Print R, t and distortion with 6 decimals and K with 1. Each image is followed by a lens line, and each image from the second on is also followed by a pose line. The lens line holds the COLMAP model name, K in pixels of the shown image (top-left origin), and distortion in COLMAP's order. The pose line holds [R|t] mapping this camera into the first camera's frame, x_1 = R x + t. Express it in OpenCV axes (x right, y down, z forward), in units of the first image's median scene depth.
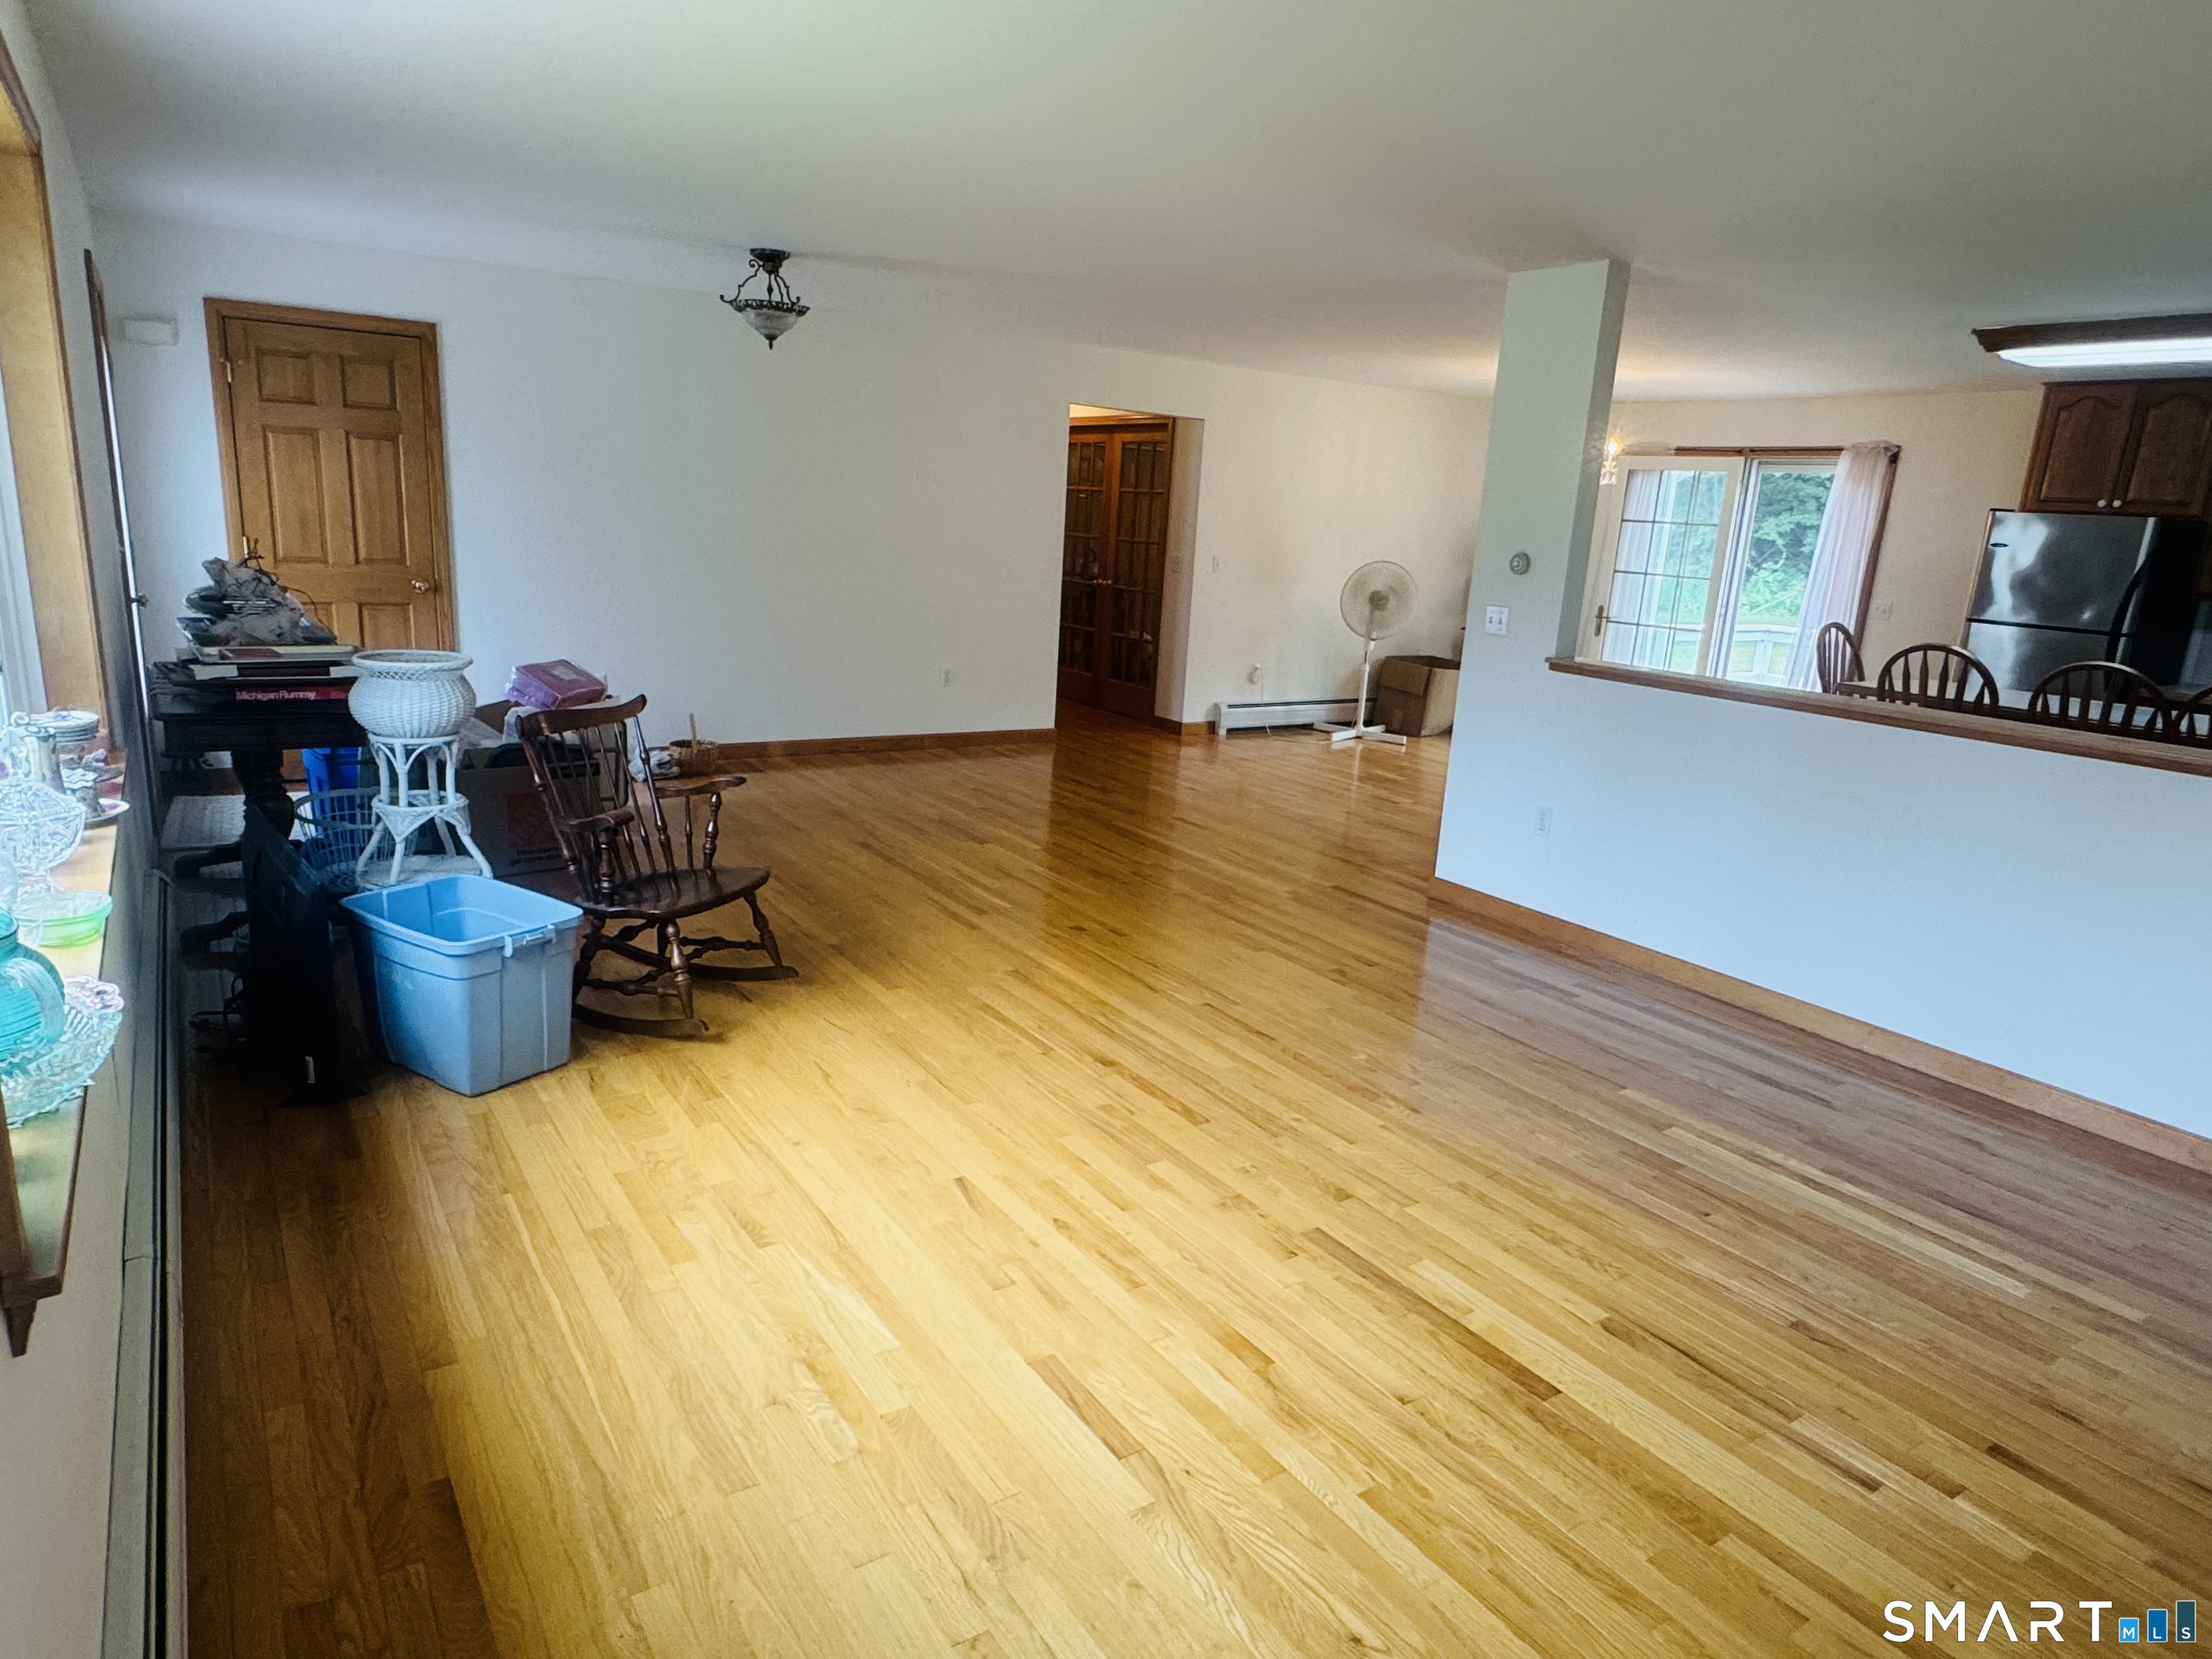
lens RADIAL K [[1332.7, 0, 1096.8], [0, 1332.7, 833.7], [0, 0, 1]] dist [0.000406, -0.000644]
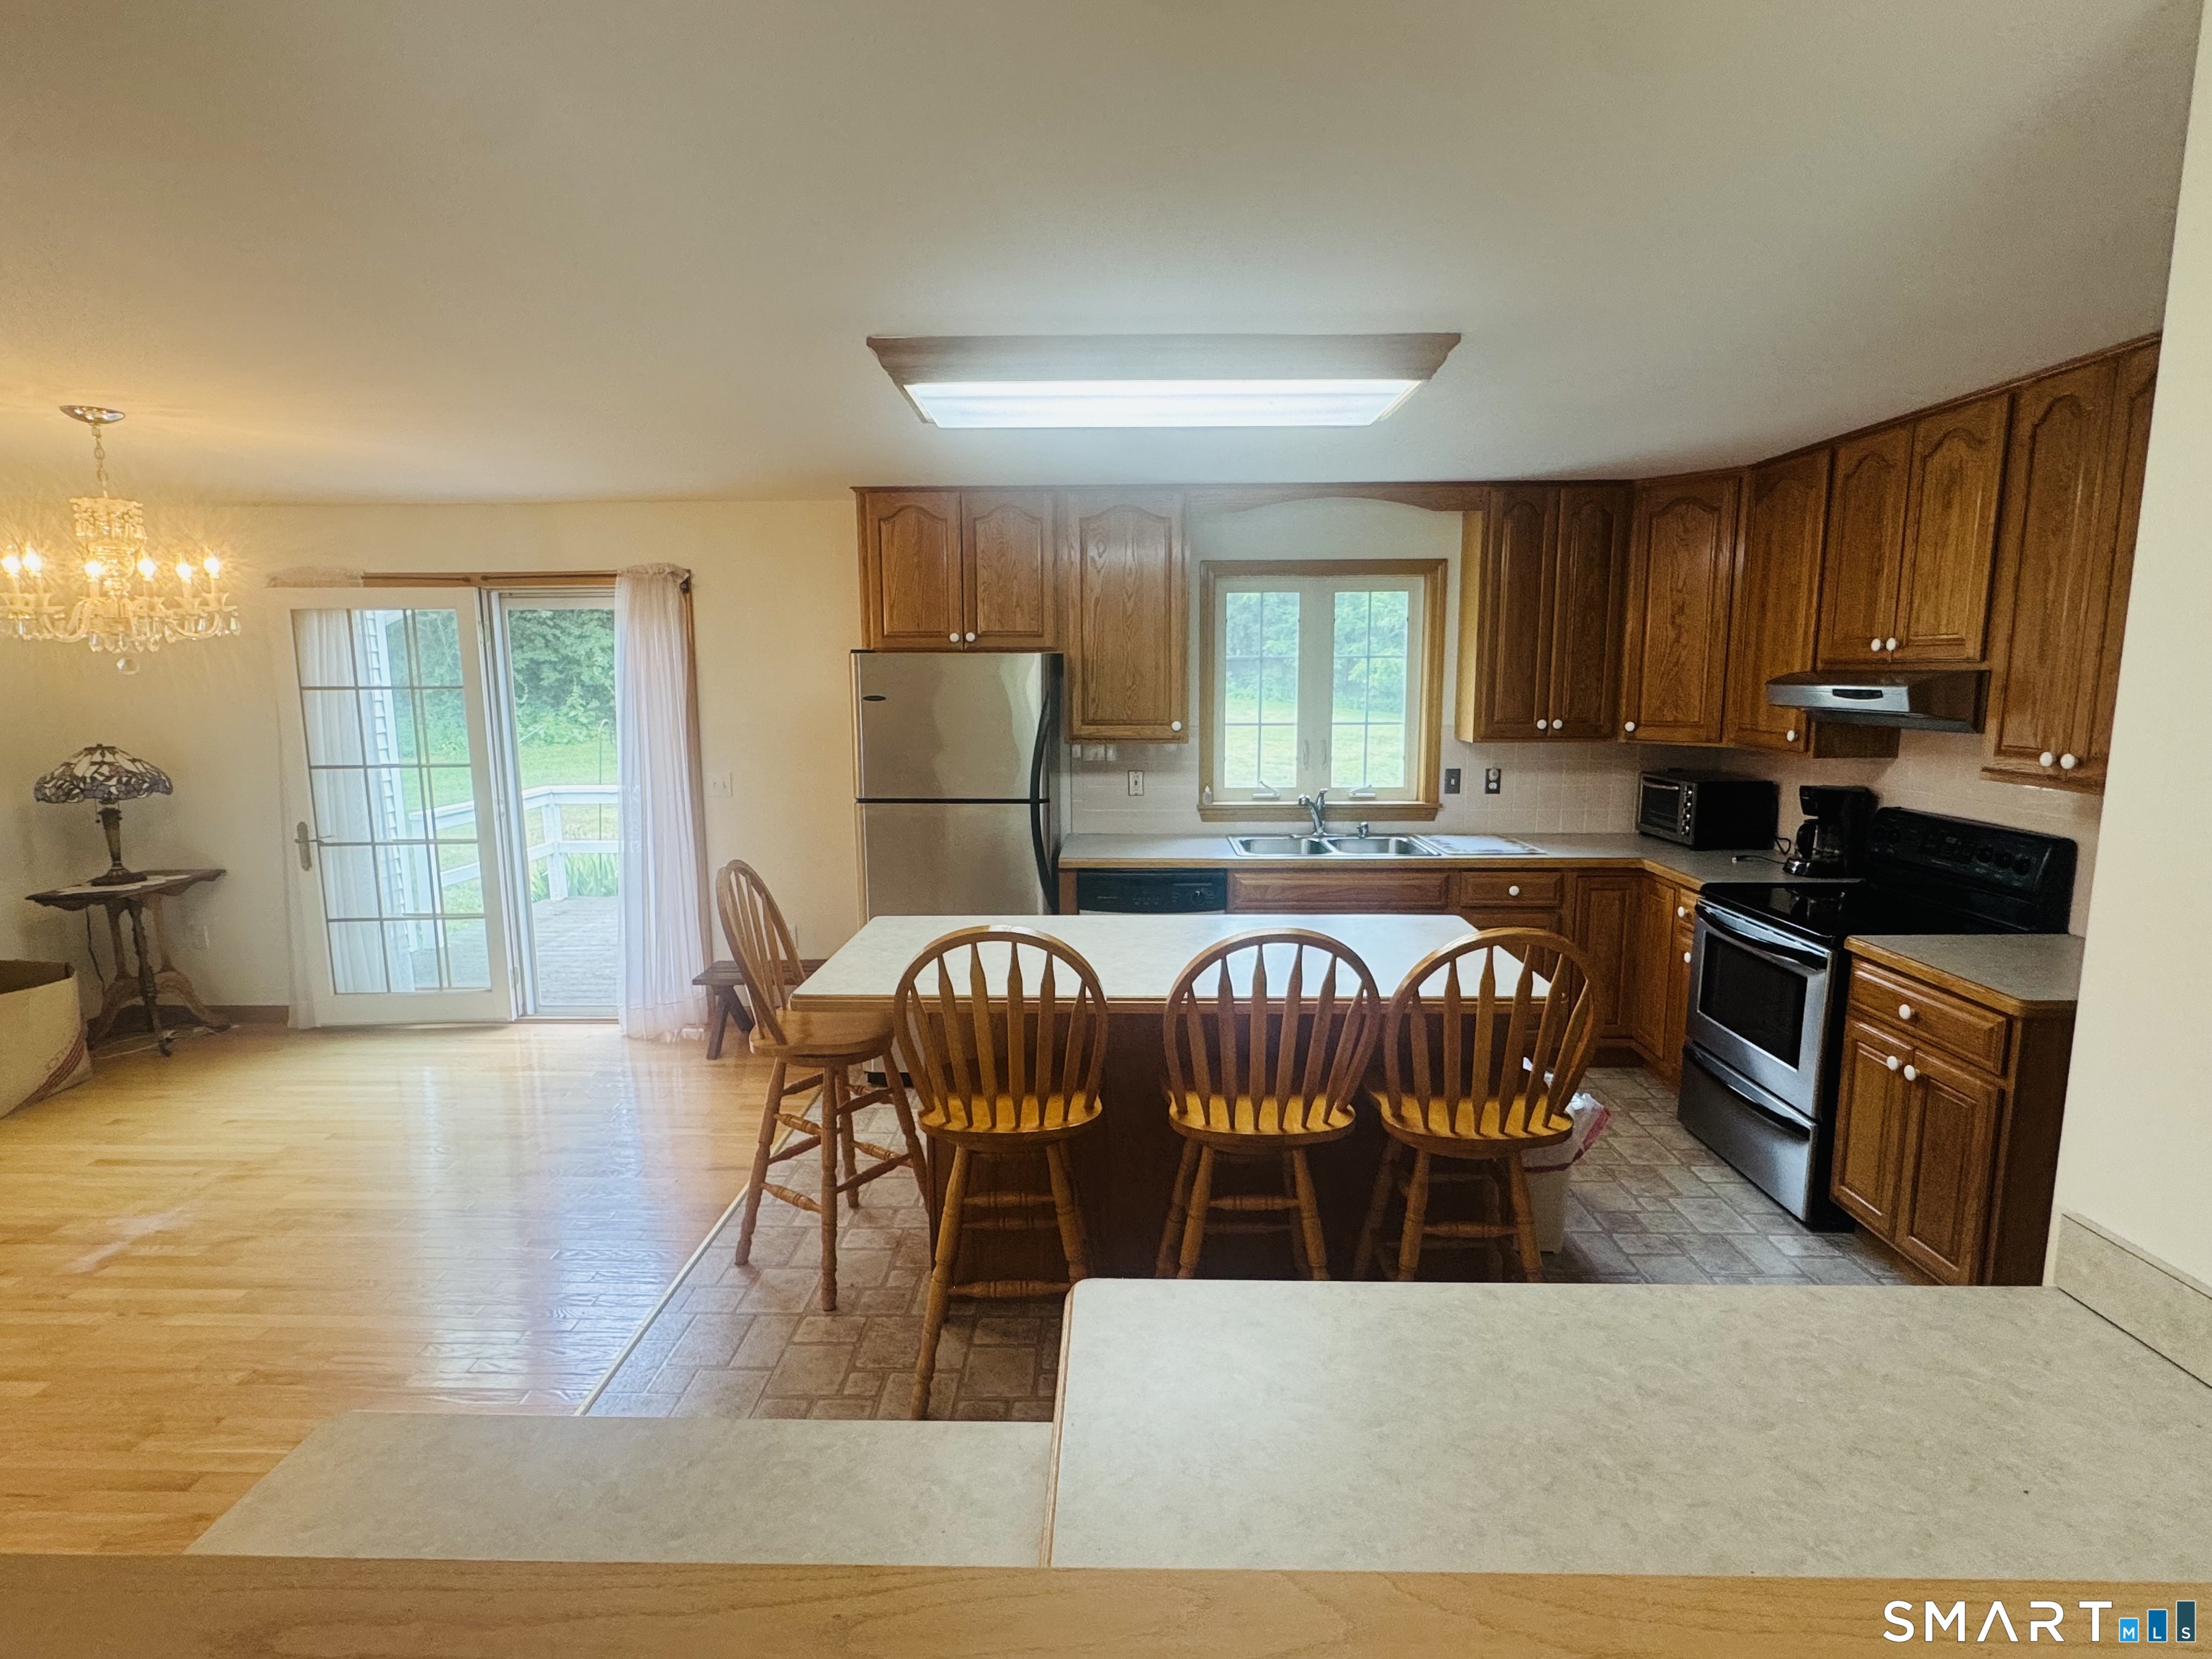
lens RADIAL K [[1103.8, 0, 1108.9], [0, 1103.8, 838.2], [0, 0, 1]] dist [-0.000939, -0.000883]
pose [[0.573286, -0.183557, 0.798530, 0.204276], [0.233996, 0.970673, 0.055135, -0.117472], [-0.785232, 0.155244, 0.599425, 0.442482]]
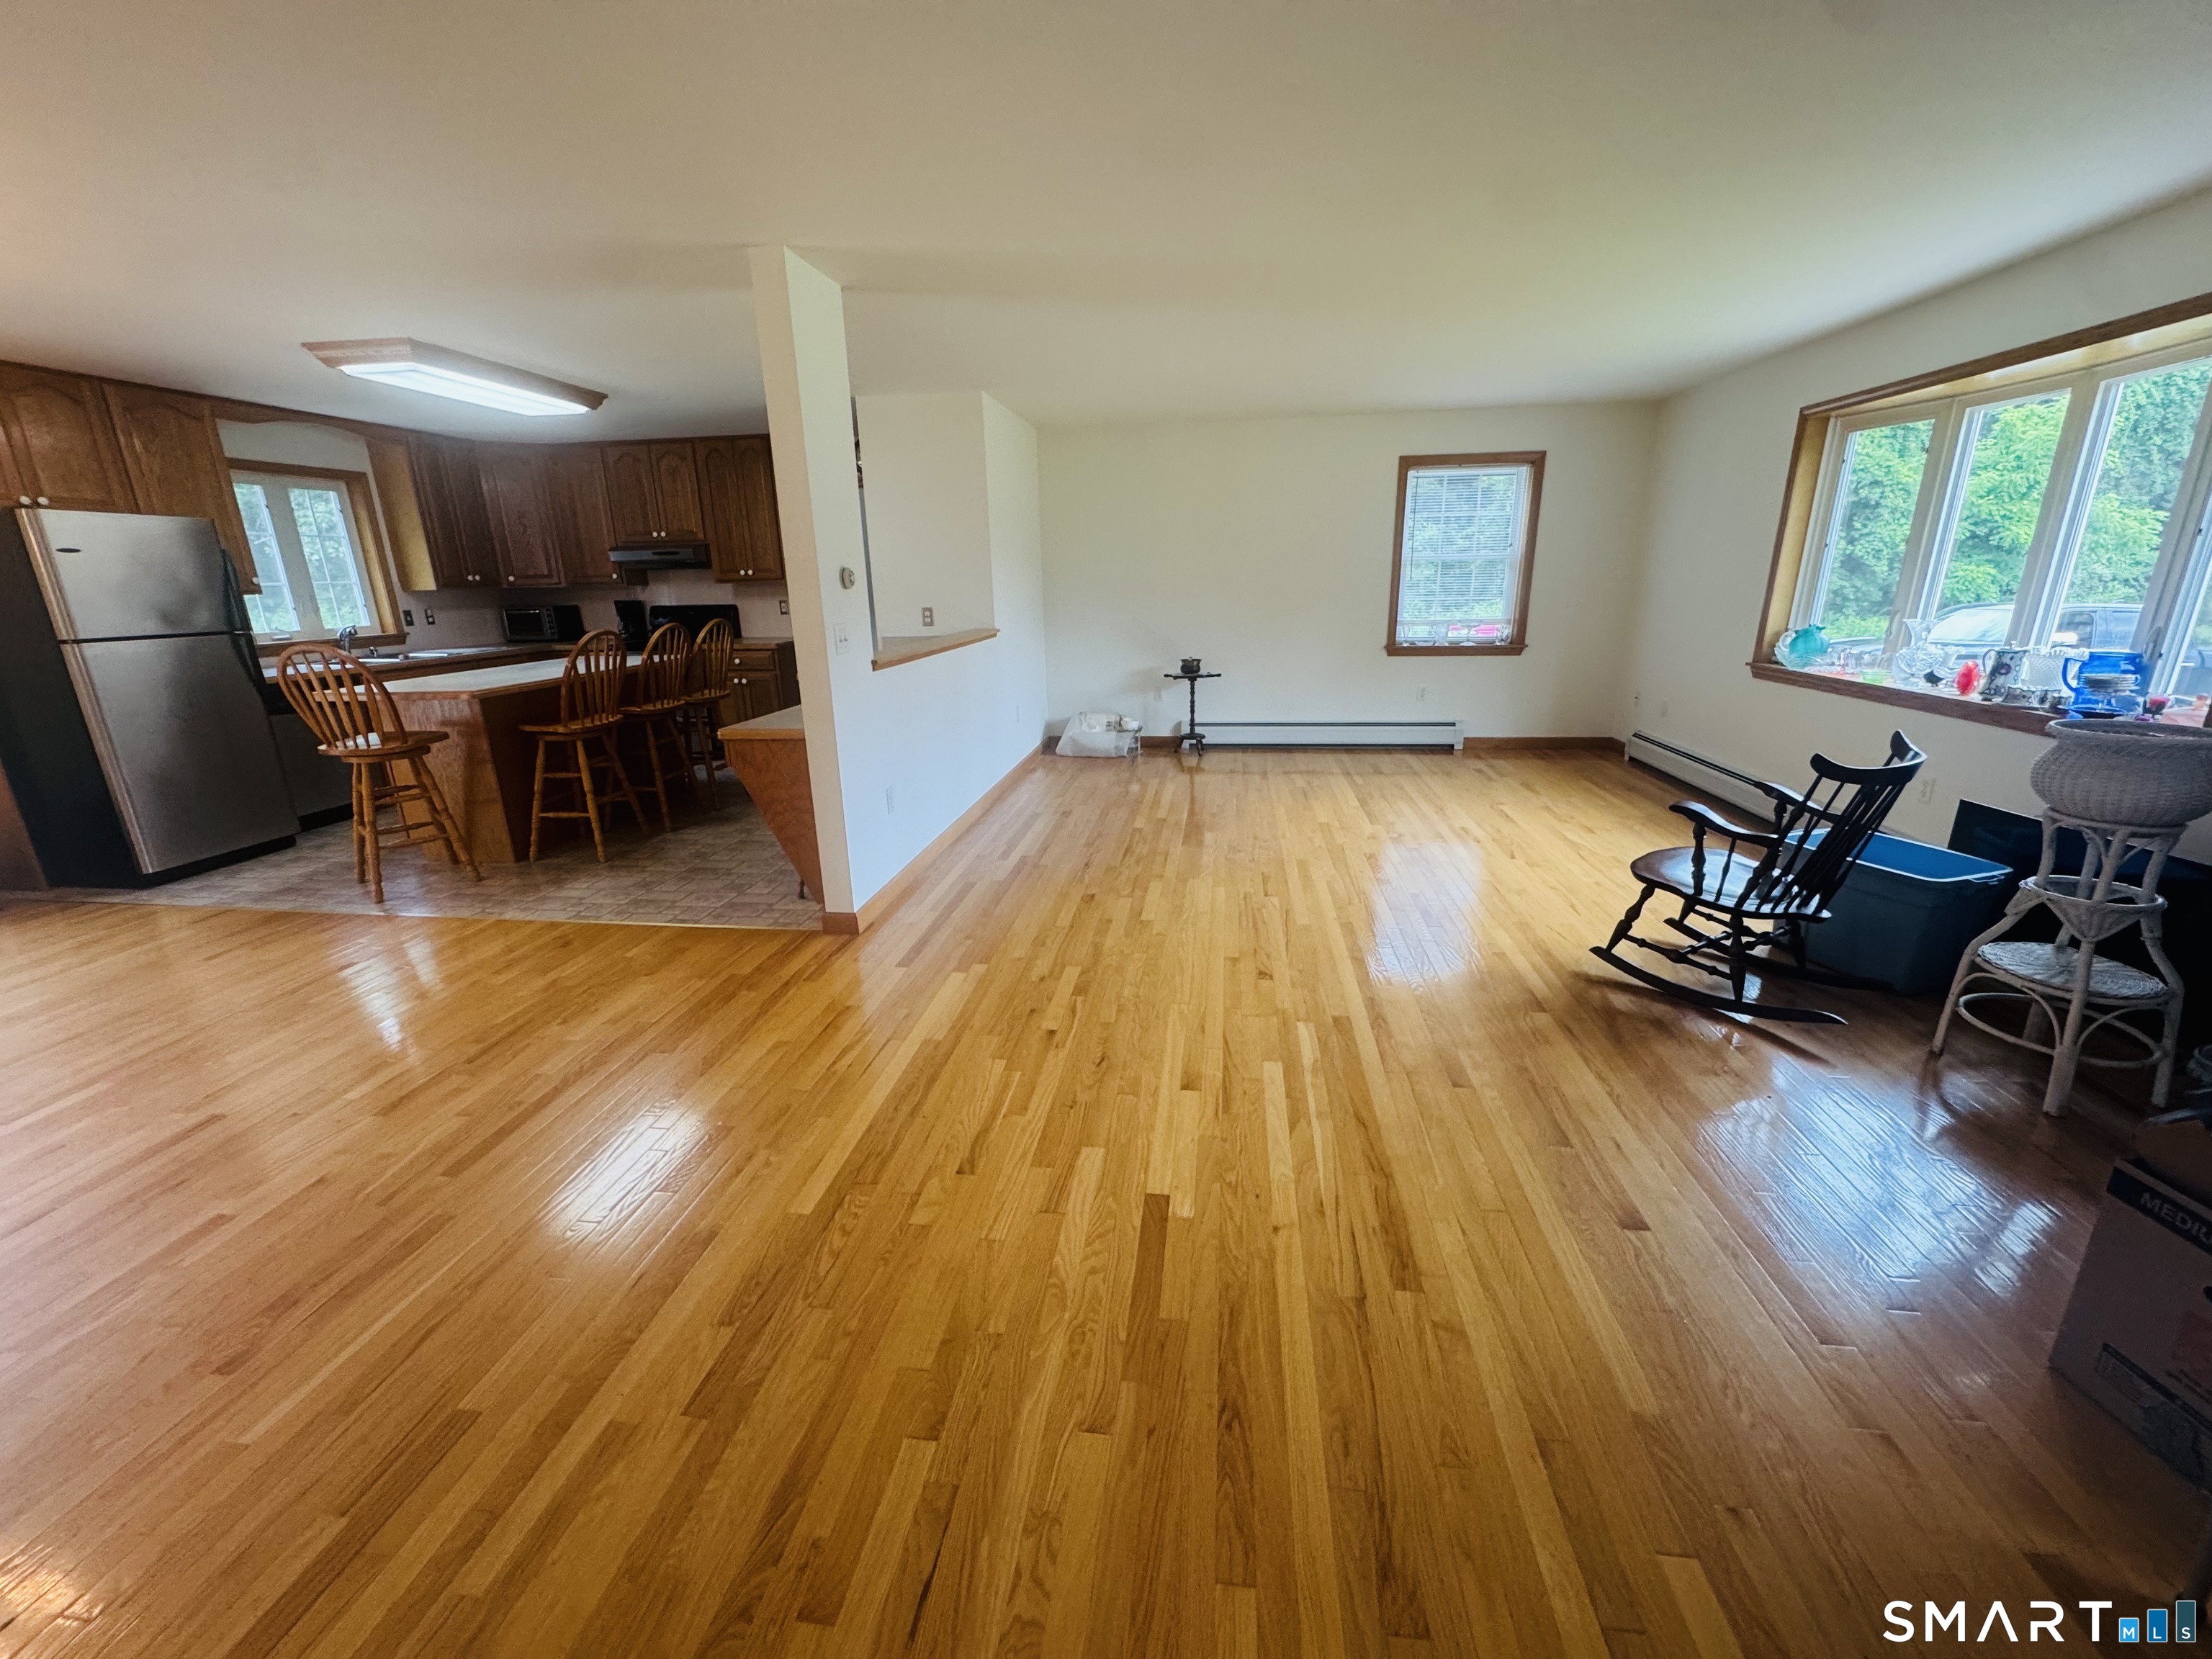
lens RADIAL K [[881.5, 0, 1105.0], [0, 881.5, 833.7], [0, 0, 1]] dist [-0.002366, 0.000006]
pose [[-0.749112, -0.228577, 0.621758, -0.170412], [0.136398, 0.865250, 0.482429, -0.193269], [-0.648249, 0.446200, -0.616992, 0.801747]]
